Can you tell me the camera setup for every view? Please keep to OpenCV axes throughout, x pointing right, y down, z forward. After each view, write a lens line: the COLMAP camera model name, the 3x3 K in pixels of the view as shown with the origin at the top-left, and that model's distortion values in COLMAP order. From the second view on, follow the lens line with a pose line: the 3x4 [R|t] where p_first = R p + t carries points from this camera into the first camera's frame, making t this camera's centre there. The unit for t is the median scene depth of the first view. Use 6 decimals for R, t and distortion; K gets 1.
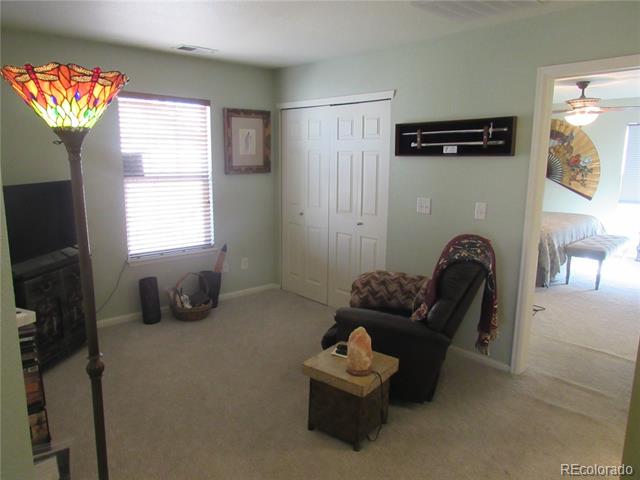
lens RADIAL K [[469.6, 0, 320.0], [0, 469.6, 240.0], [0, 0, 1]] dist [-0.007195, -0.000634]
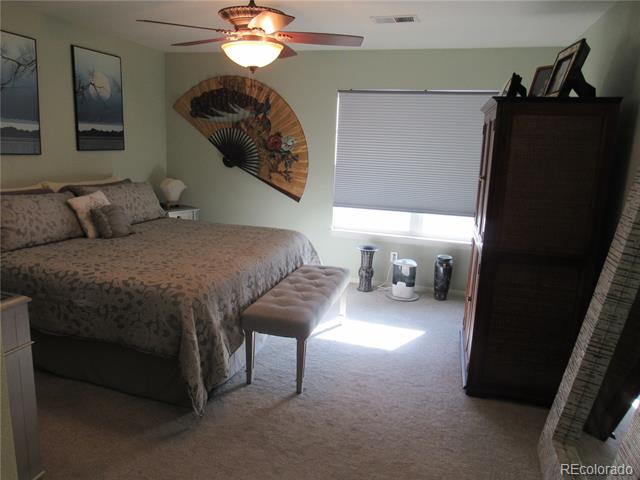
lens RADIAL K [[469.6, 0, 320.0], [0, 469.6, 240.0], [0, 0, 1]] dist [-0.007195, -0.000634]
pose [[0.868680, -0.069913, 0.490415, 0.268731], [0.052712, 0.997416, 0.048819, -0.061373], [-0.492560, -0.016558, 0.870121, 0.394859]]
